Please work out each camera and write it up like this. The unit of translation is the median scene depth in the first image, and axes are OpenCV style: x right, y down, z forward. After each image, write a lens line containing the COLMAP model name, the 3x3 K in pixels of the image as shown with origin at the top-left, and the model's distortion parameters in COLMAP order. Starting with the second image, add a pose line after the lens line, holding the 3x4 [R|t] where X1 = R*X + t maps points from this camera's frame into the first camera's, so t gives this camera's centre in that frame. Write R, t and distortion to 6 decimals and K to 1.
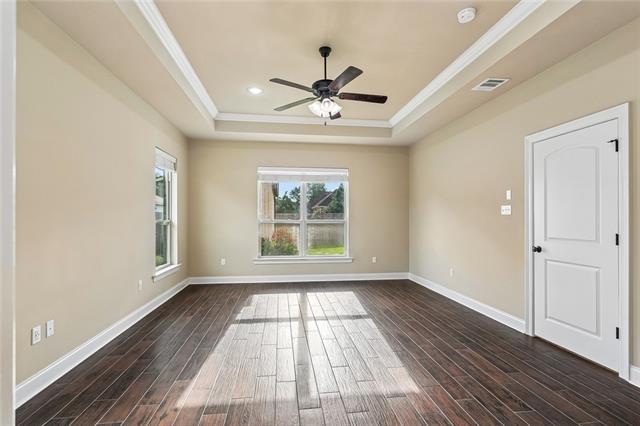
lens RADIAL K [[306.4, 0, 318.7], [0, 306.4, 215.3], [0, 0, 1]] dist [0.001682, 0.000452]
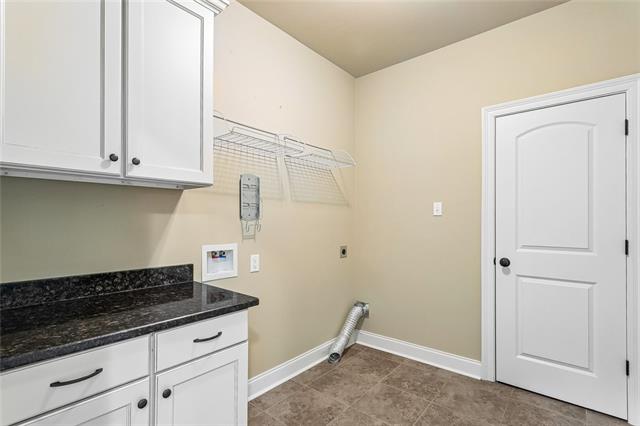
lens RADIAL K [[306.4, 0, 318.7], [0, 306.4, 215.3], [0, 0, 1]] dist [0.001682, 0.000452]
pose [[0.743757, 0.005147, 0.668431, -0.107999], [-0.005145, 0.999985, -0.001976, 0.002900], [-0.668431, -0.001969, 0.743772, 0.788582]]
